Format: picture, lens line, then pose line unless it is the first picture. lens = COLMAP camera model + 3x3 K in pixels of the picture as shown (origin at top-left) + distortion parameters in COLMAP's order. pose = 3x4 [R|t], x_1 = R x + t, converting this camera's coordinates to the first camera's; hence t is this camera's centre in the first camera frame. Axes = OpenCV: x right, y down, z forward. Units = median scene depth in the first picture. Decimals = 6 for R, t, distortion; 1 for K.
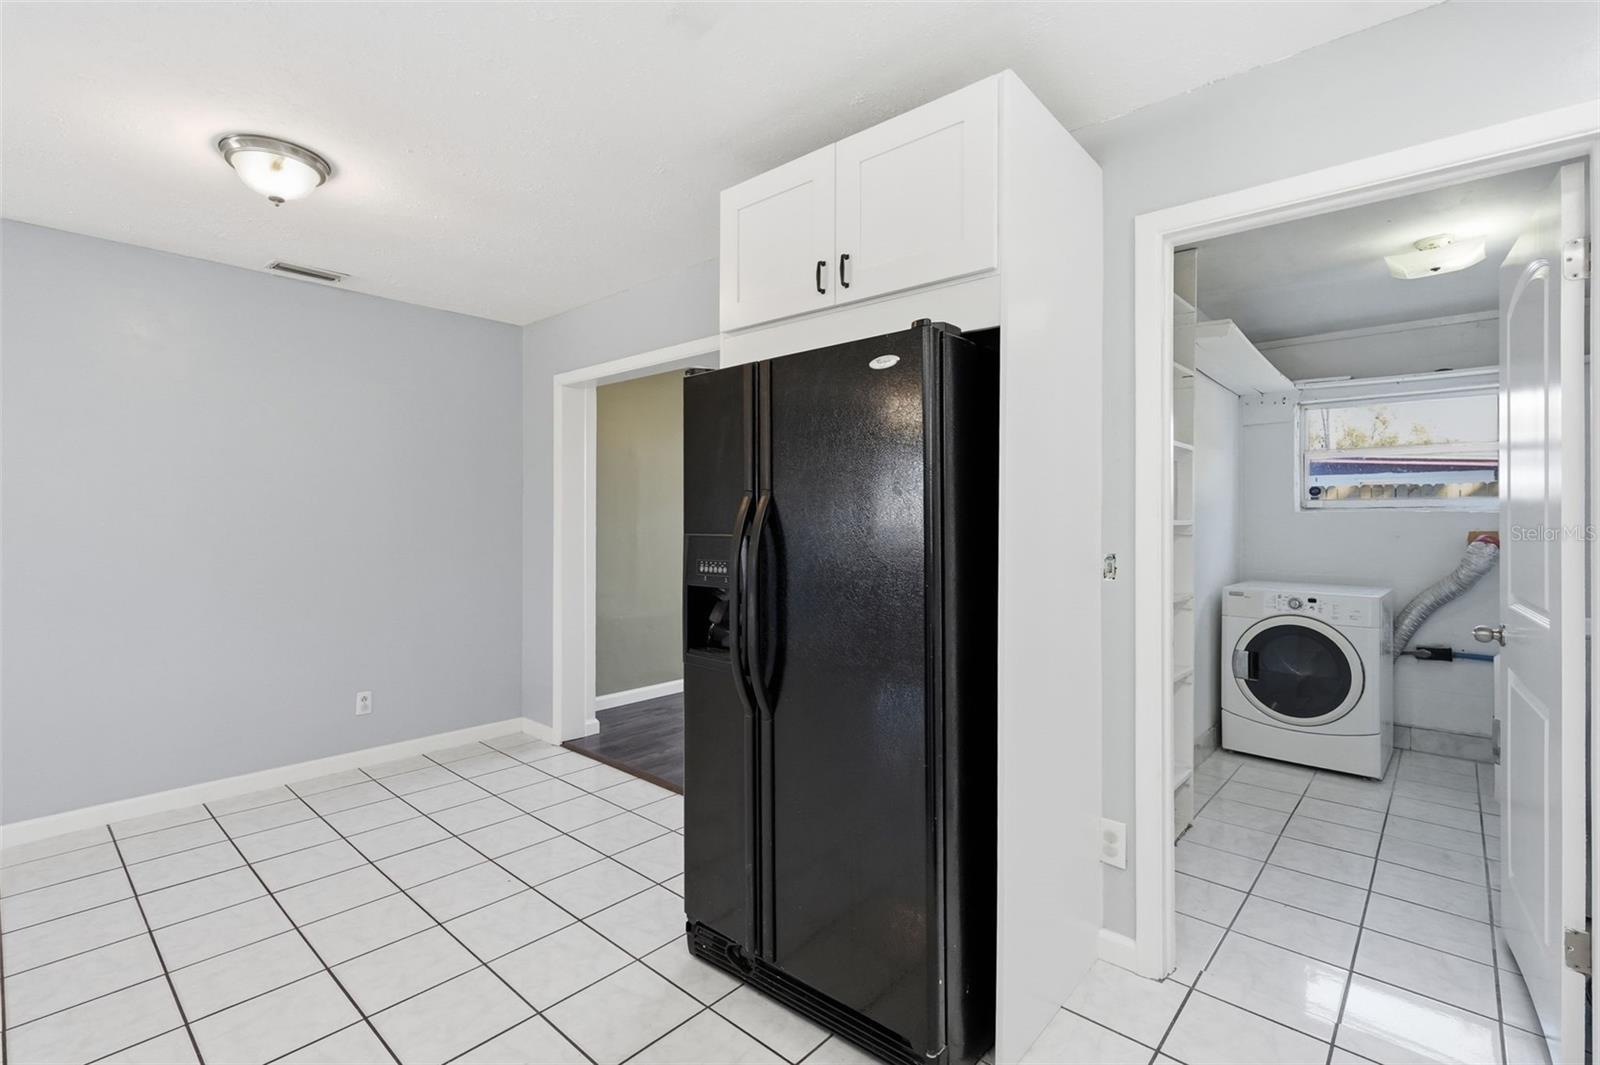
lens RADIAL K [[732.1, 0, 786.6], [0, 732.1, 515.9], [0, 0, 1]] dist [-0.000852, -0.000241]
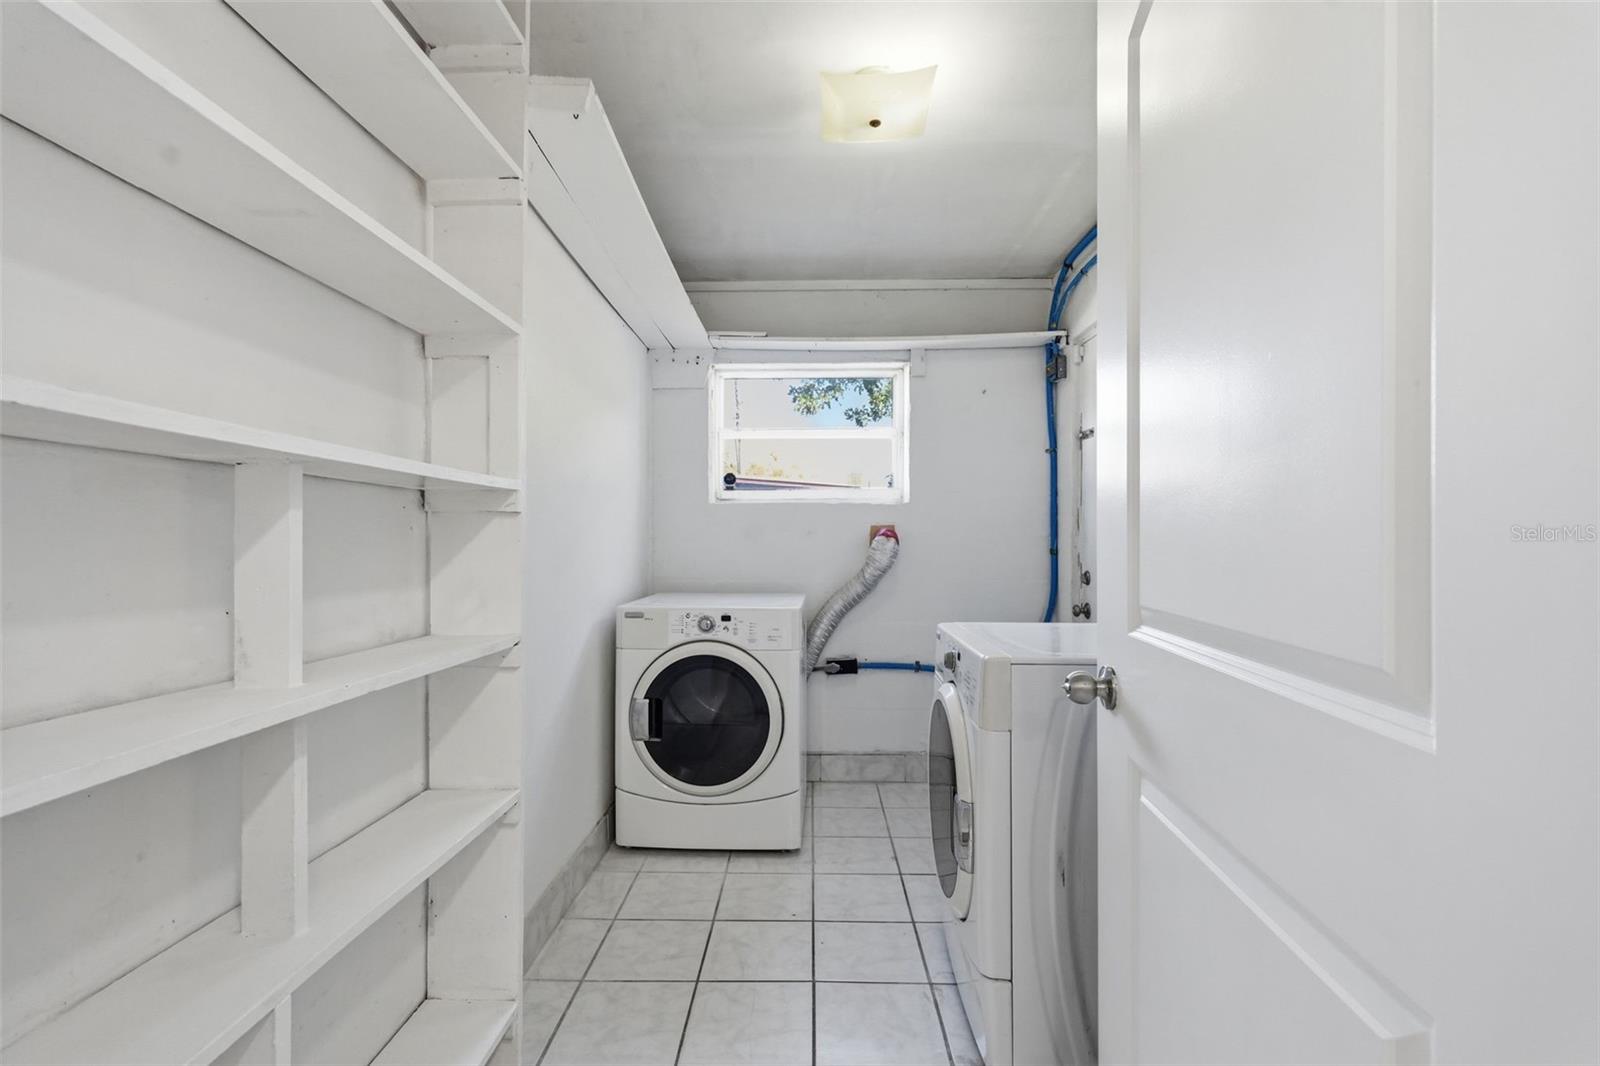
lens RADIAL K [[702.0, 0, 800.0], [0, 702.0, 533.0], [0, 0, 1]] dist [-0.000197, -0.000092]
pose [[0.749049, 0.000576, 0.662514, 0.304444], [-0.001493, 0.999999, 0.000818, 0.030466], [-0.662512, -0.001602, 0.749049, 0.420100]]
